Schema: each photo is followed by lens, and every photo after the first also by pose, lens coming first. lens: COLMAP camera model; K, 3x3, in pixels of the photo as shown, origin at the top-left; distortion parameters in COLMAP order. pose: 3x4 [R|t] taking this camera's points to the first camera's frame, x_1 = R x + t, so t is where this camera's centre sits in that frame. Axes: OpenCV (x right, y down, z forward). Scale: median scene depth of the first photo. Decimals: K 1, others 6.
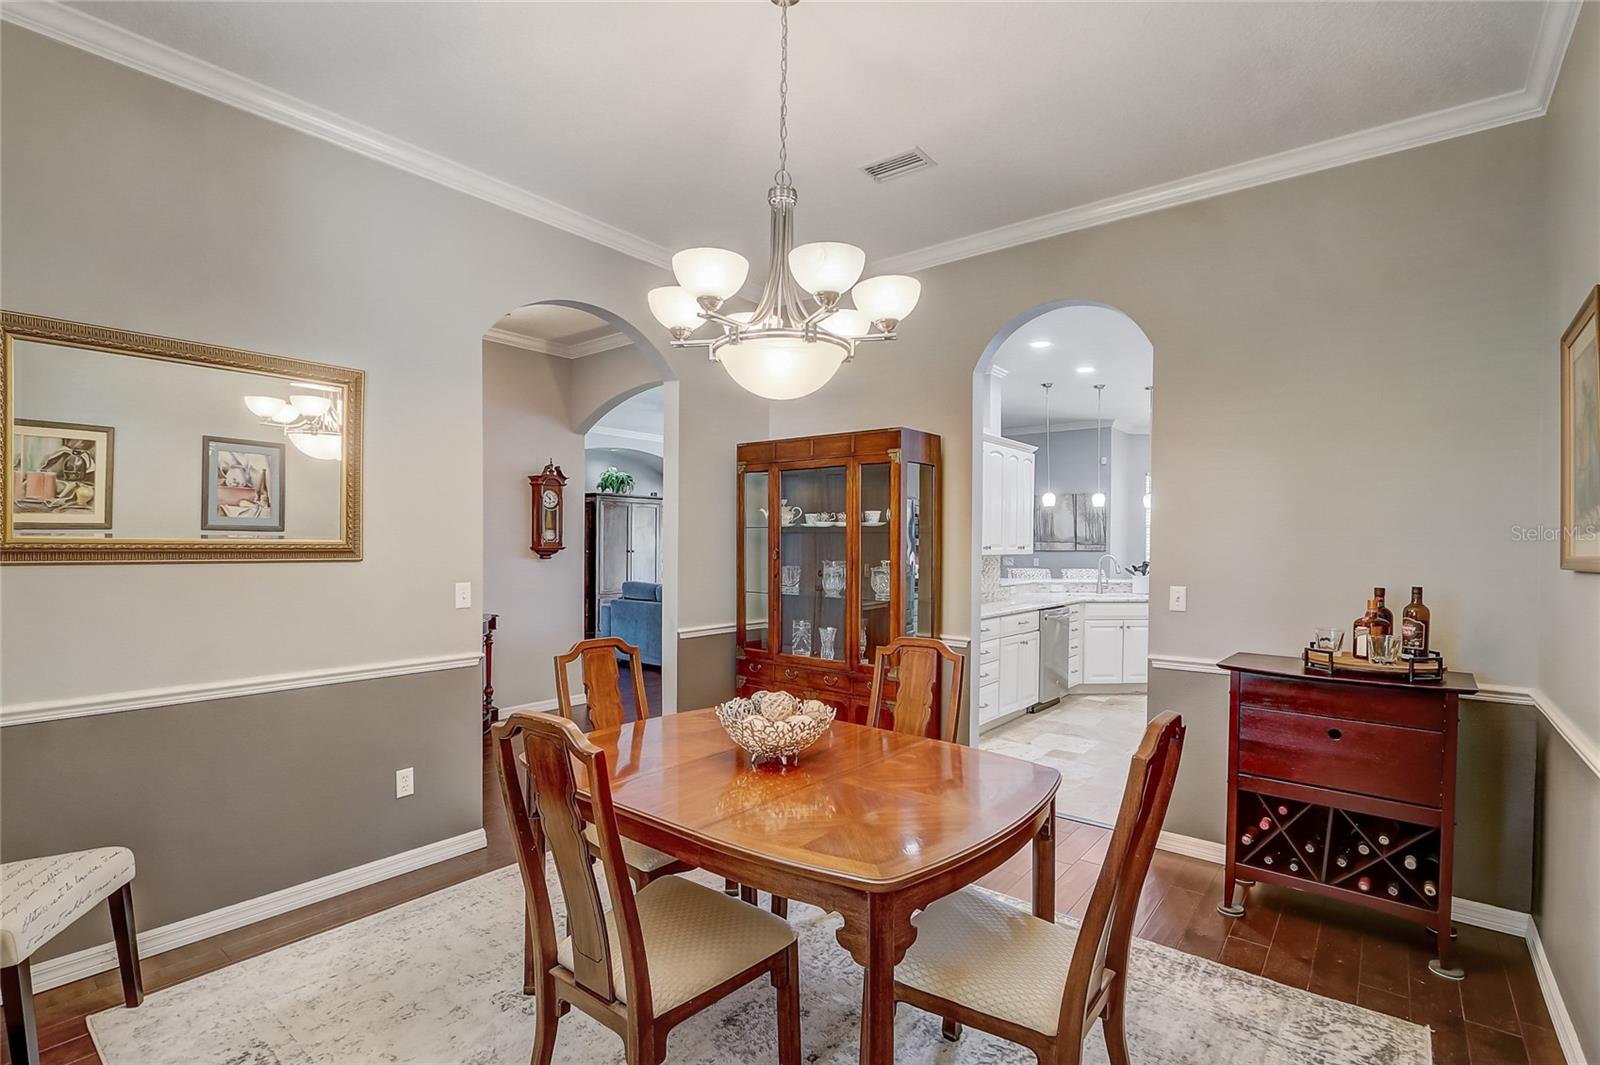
lens RADIAL K [[753.9, 0, 807.2], [0, 753.9, 563.7], [0, 0, 1]] dist [-0.012601, 0.001007]
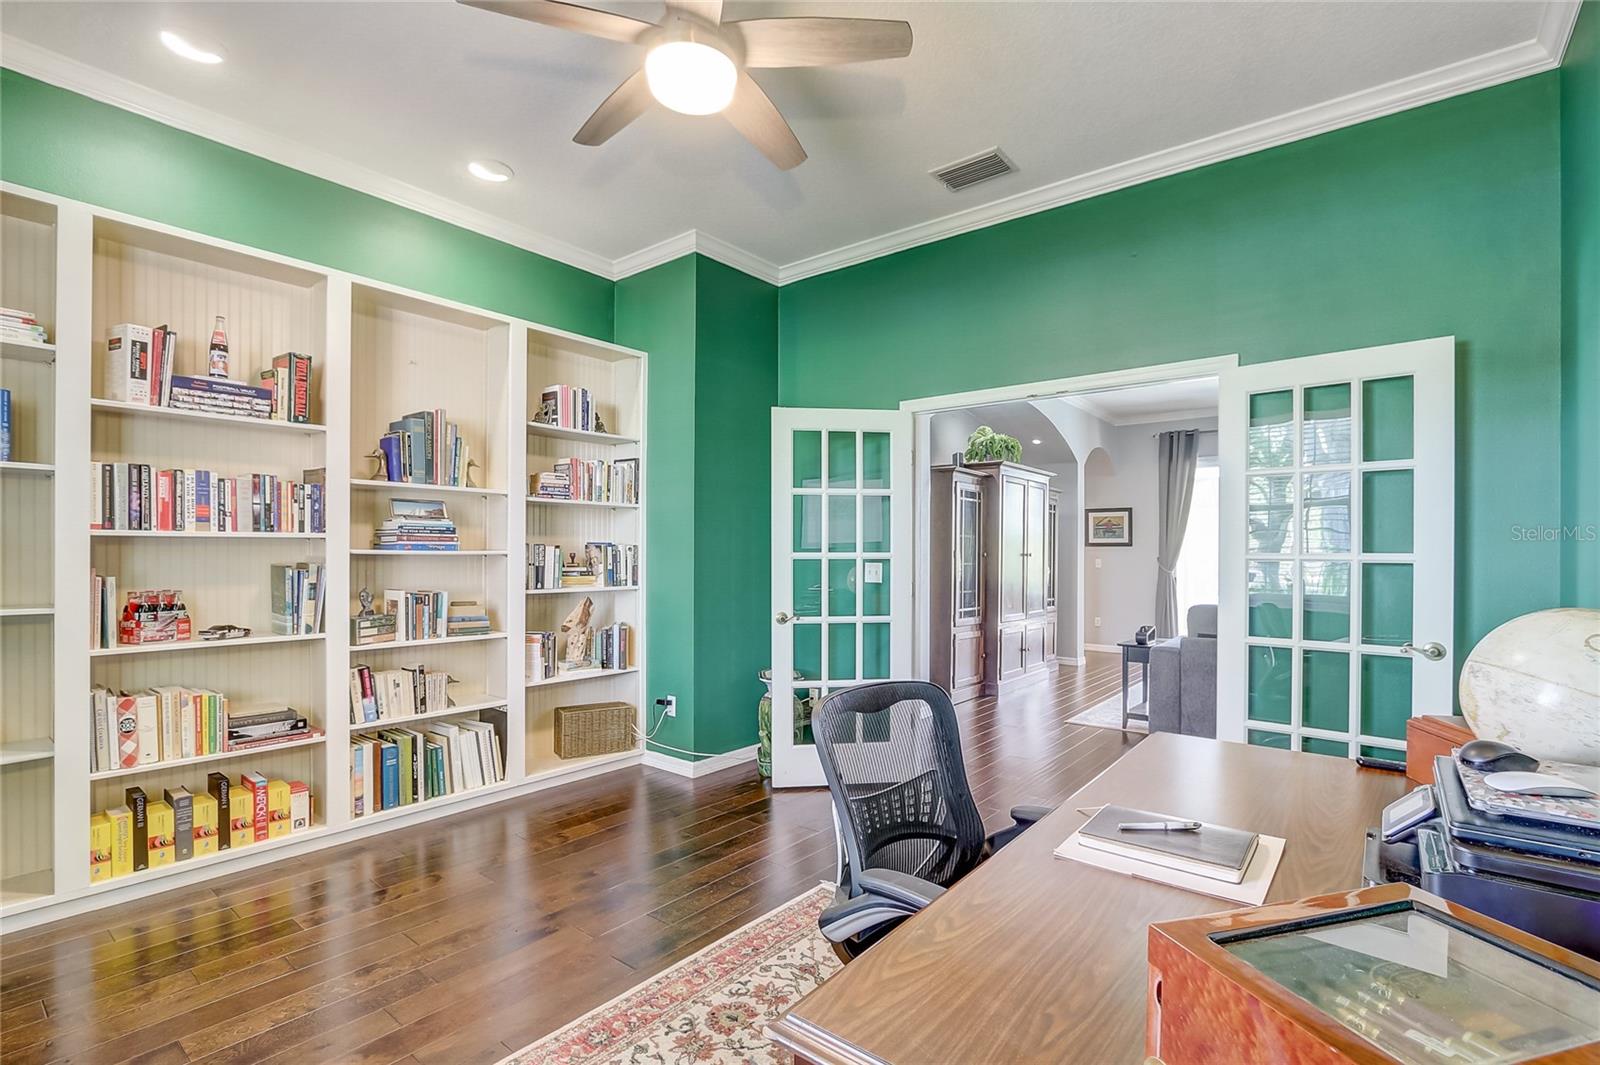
lens RADIAL K [[753.9, 0, 807.2], [0, 753.9, 563.7], [0, 0, 1]] dist [-0.012601, 0.001007]
pose [[0.999991, 0.002663, -0.003431, -0.567410], [-0.002716, 0.999877, -0.015474, 0.003380], [0.003390, 0.015483, 0.999874, 0.471131]]
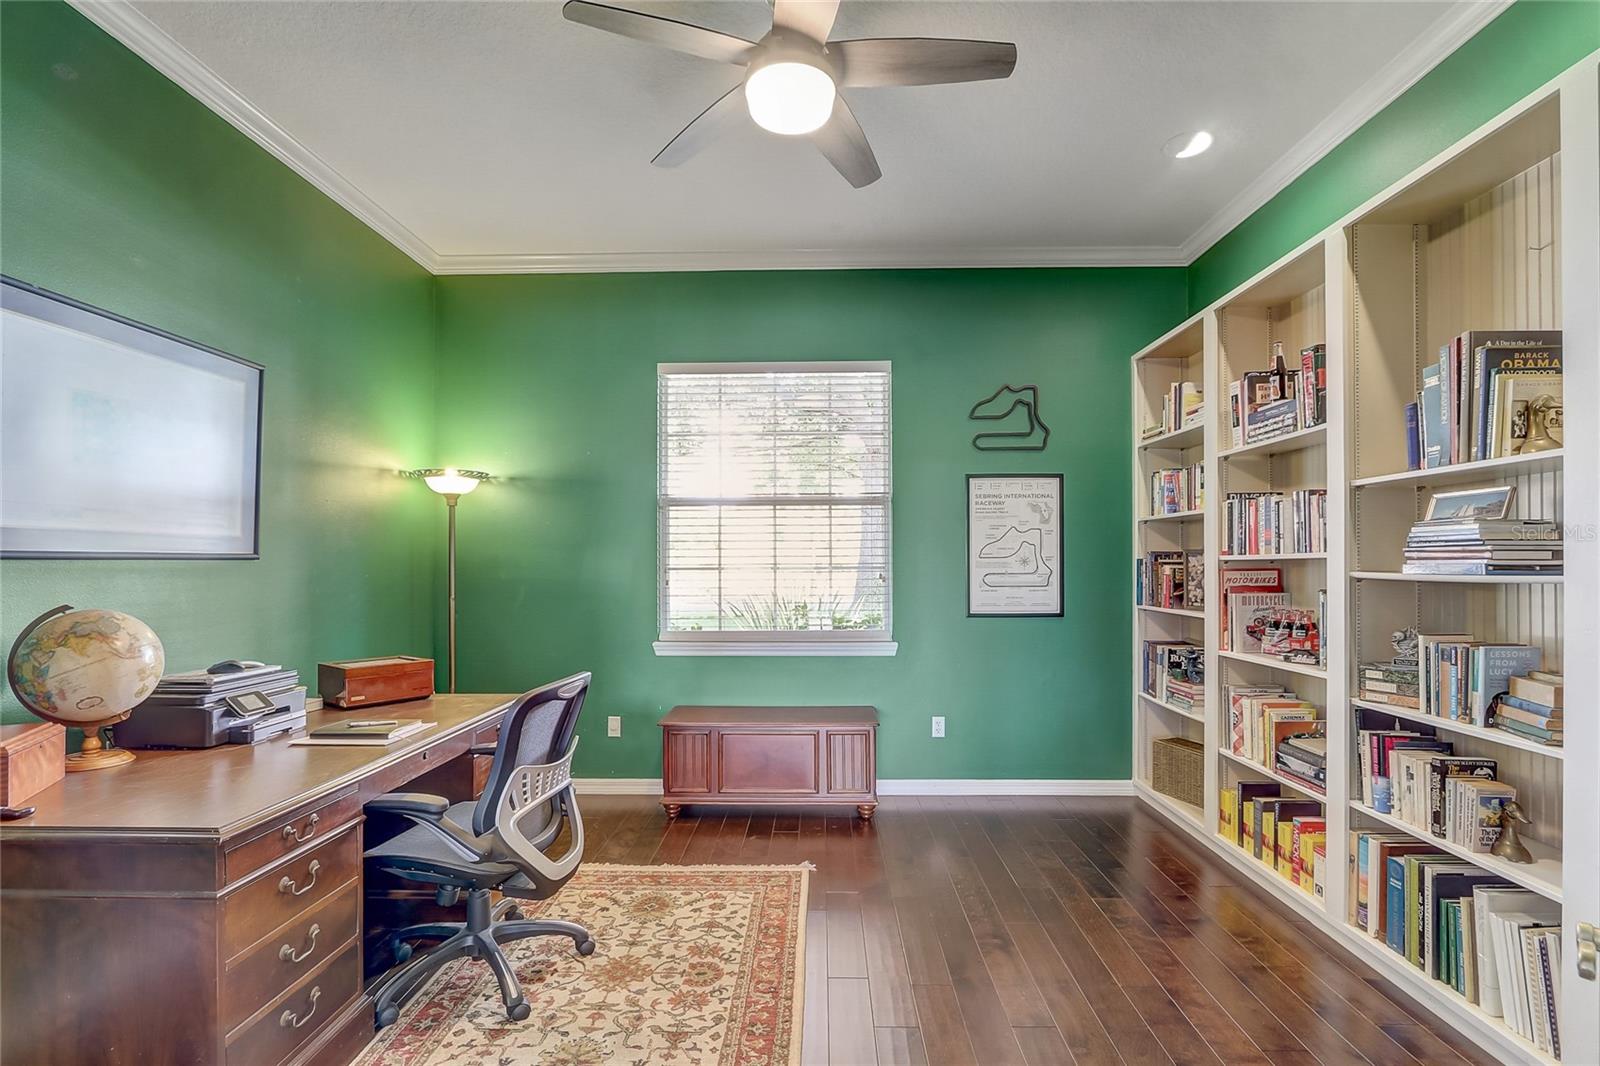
lens RADIAL K [[751.8, 0, 803.4], [0, 751.8, 557.1], [0, 0, 1]] dist [-0.004135, 0.000378]
pose [[-0.800111, -0.006464, -0.599817, -0.448655], [-0.017532, 0.999767, 0.012612, -0.015640], [0.599596, 0.020607, -0.800037, 0.977273]]
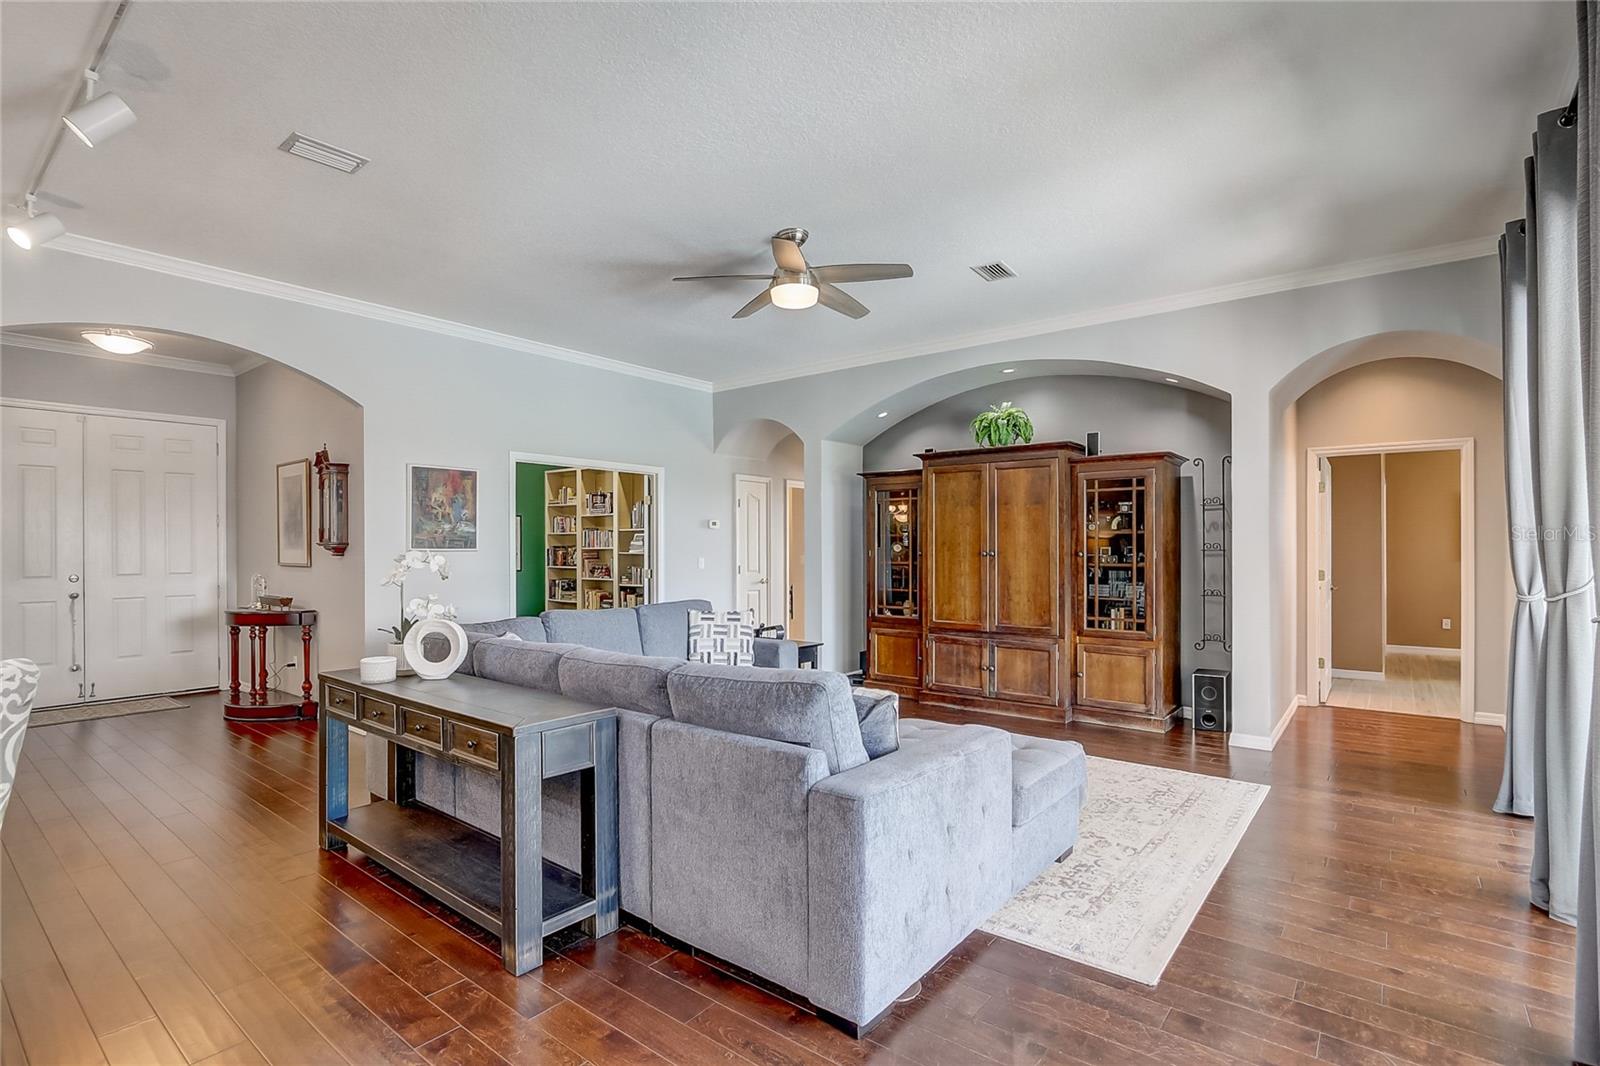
lens RADIAL K [[753.9, 0, 807.2], [0, 753.9, 564.2], [0, 0, 1]] dist [-0.012601, 0.001007]
pose [[-0.005877, 0.016611, -0.999845, 0.413830], [-0.027073, 0.999493, 0.016764, -0.019551], [0.999616, 0.027167, -0.005424, 1.180151]]
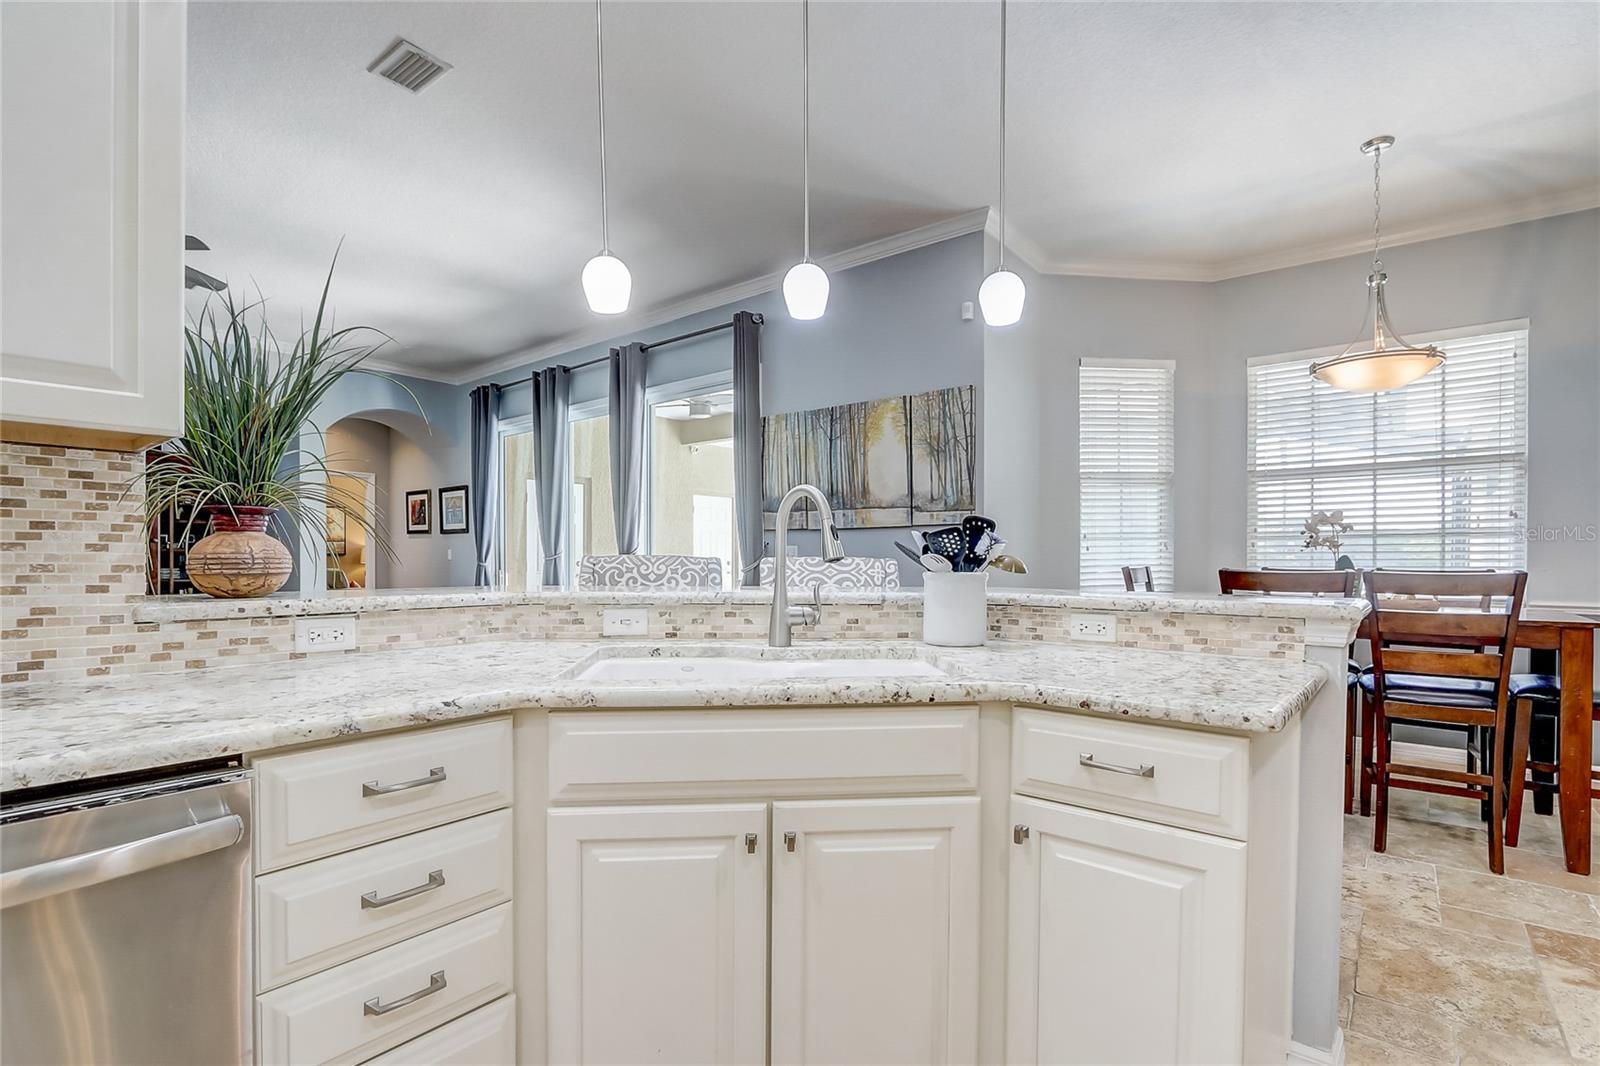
lens RADIAL K [[753.9, 0, 807.2], [0, 753.9, 564.2], [0, 0, 1]] dist [-0.012601, 0.001007]
pose [[0.999960, -0.002700, -0.008550, 0.373184], [0.002521, 0.999780, -0.020816, 0.017101], [0.008604, 0.020793, 0.999747, 0.702410]]
